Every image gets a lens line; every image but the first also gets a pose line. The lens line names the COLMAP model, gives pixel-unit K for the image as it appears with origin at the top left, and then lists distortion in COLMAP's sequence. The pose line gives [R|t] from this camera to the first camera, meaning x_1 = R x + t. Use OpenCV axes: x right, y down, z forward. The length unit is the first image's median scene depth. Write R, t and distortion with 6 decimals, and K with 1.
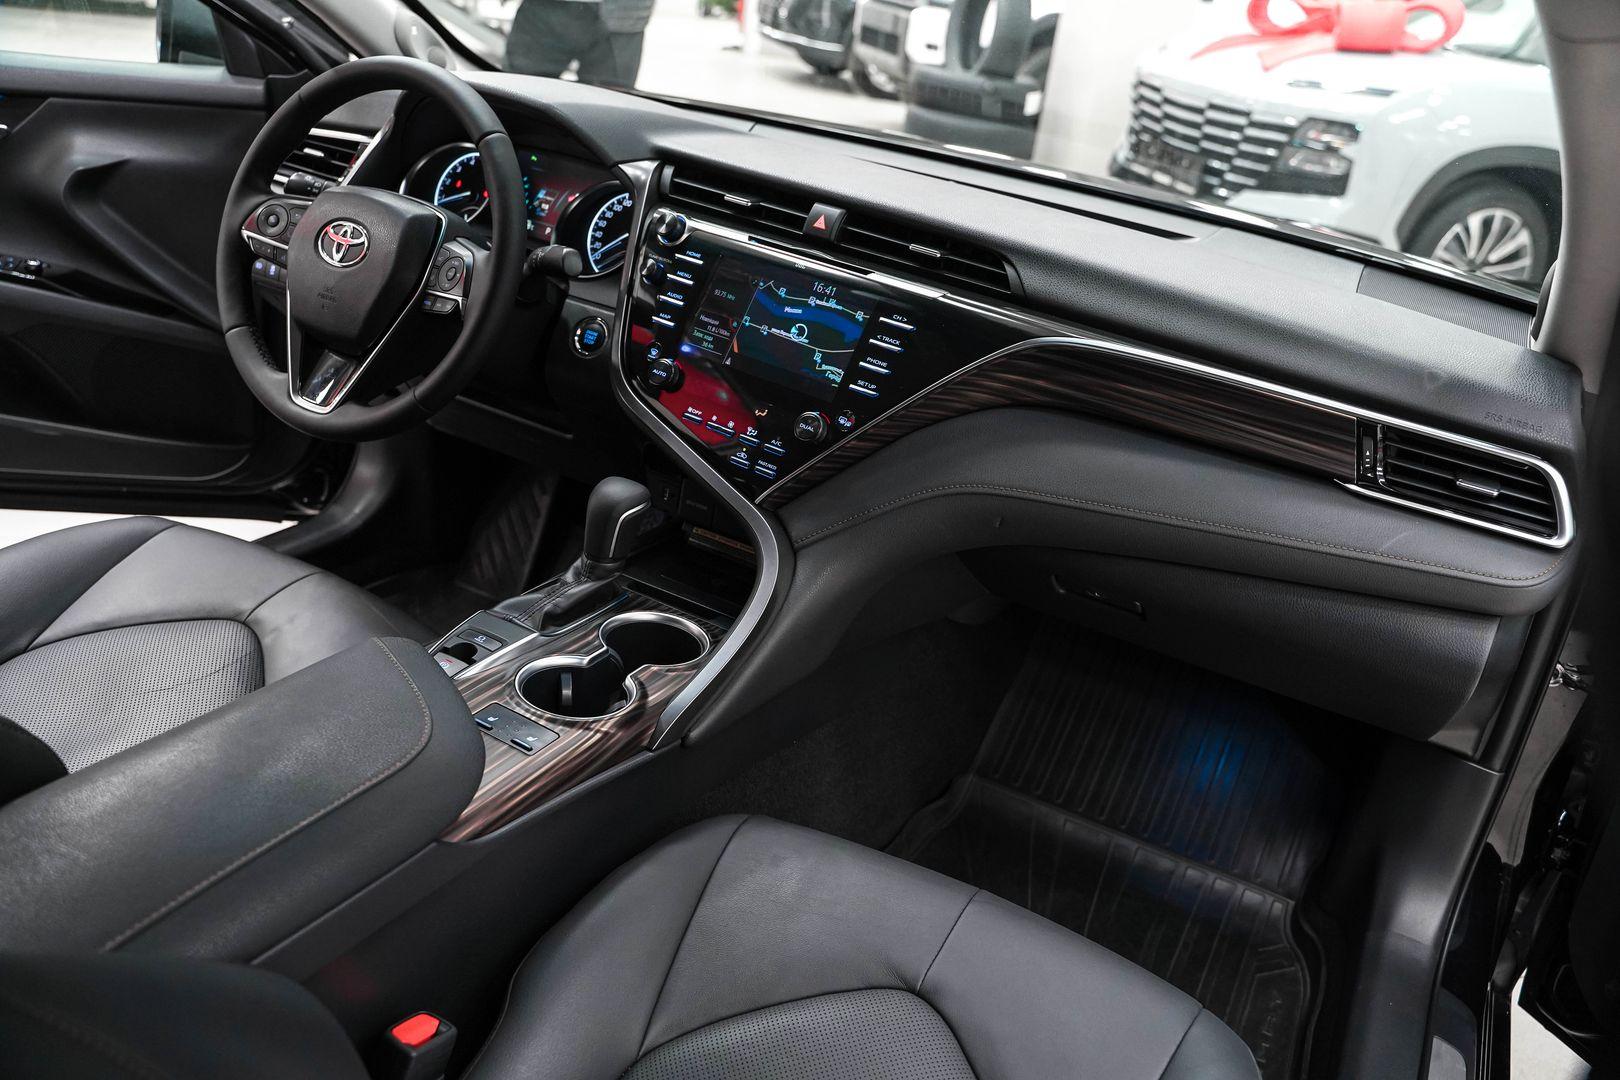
lens RADIAL K [[1307.0, 0, 810.0], [0, 1307.0, 540.0], [0, 0, 1]] dist [-0.120201, 0.097672]
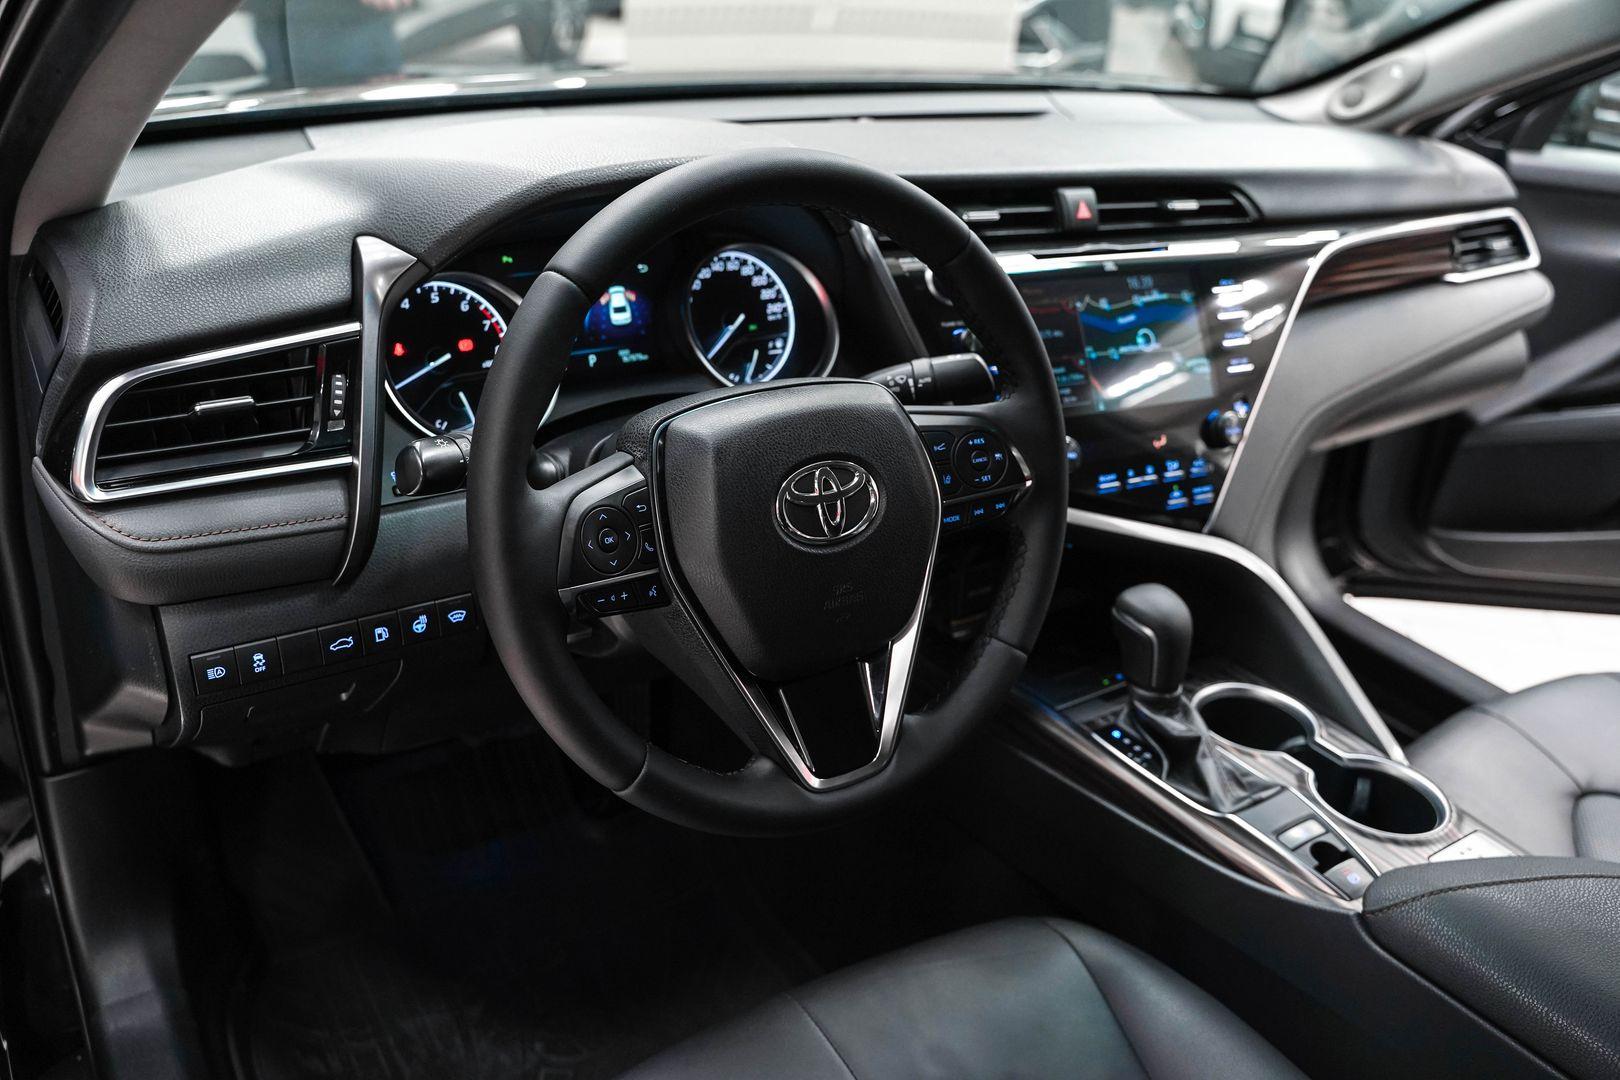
lens RADIAL K [[1307.0, 0, 810.0], [0, 1307.0, 540.0], [0, 0, 1]] dist [-0.120201, 0.097672]
pose [[0.480578, -0.495374, 0.723637, -0.772672], [0.366545, 0.863102, 0.347418, -0.409046], [-0.796674, 0.098284, 0.596365, 0.654106]]
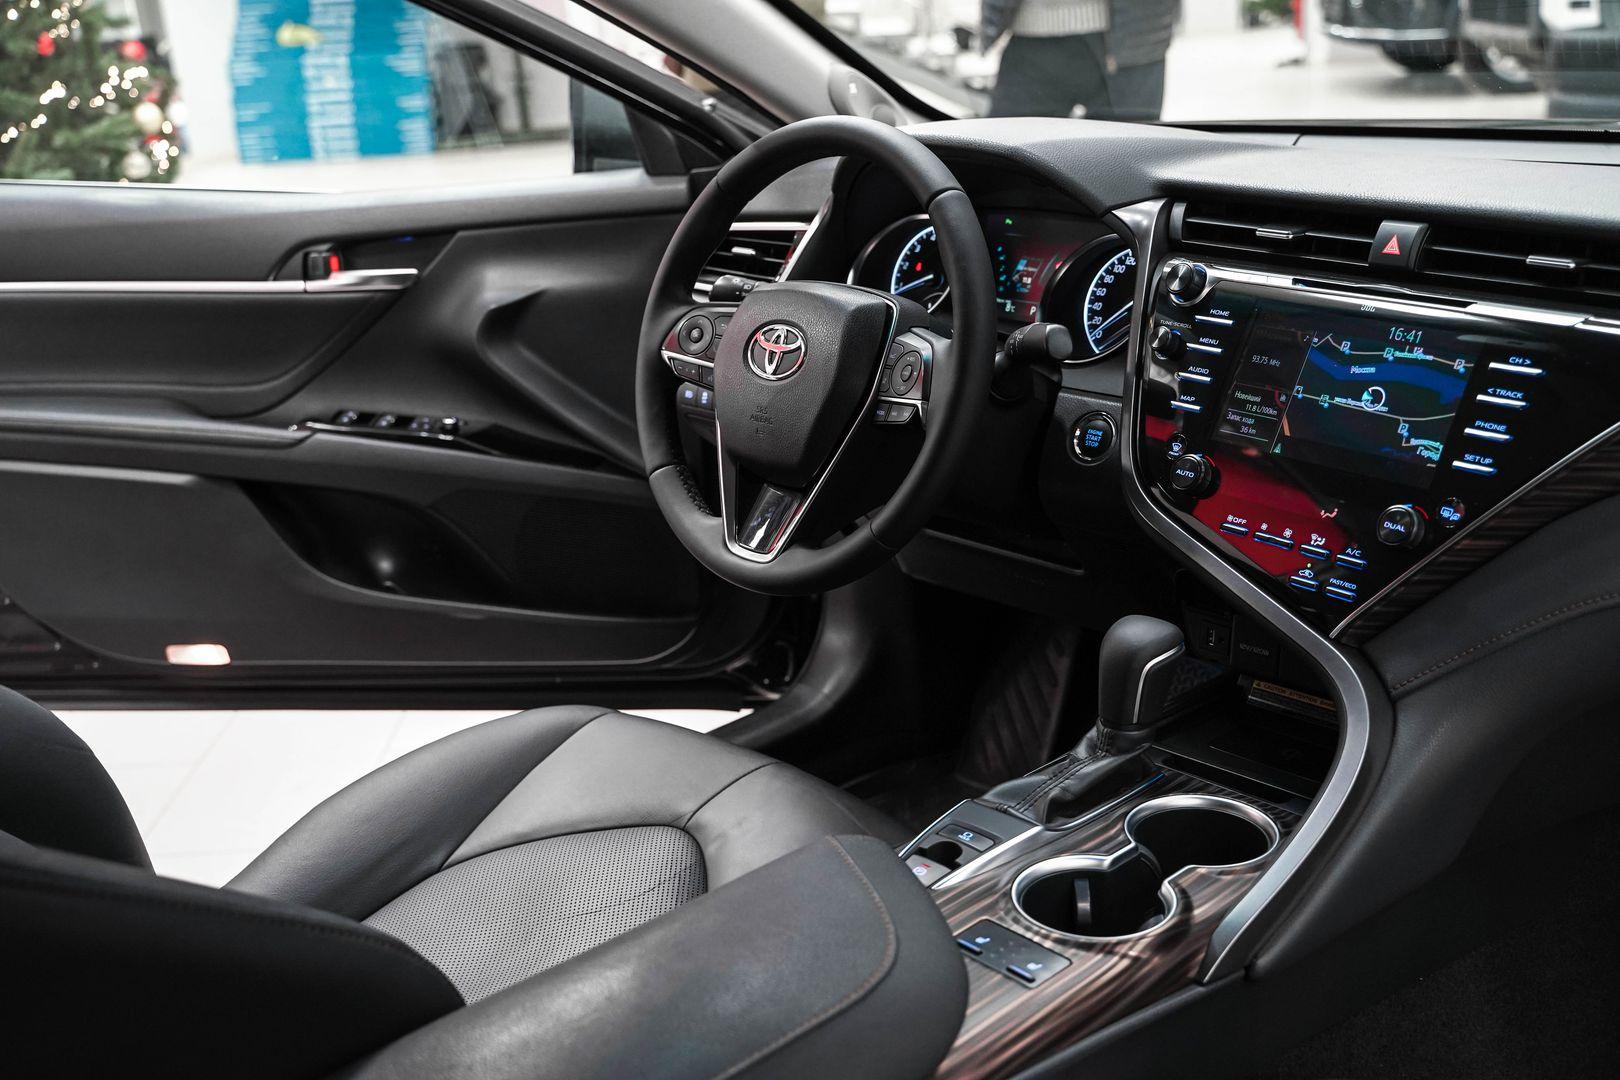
lens RADIAL K [[1708.3, 0, 810.0], [0, 1708.3, 540.0], [0, 0, 1]] dist [-0.044338, 0.134038]
pose [[0.932781, -0.085845, -0.350071, 0.023027], [0.046185, 0.991684, -0.120121, 0.017265], [0.357472, 0.095879, 0.928989, 0.015456]]
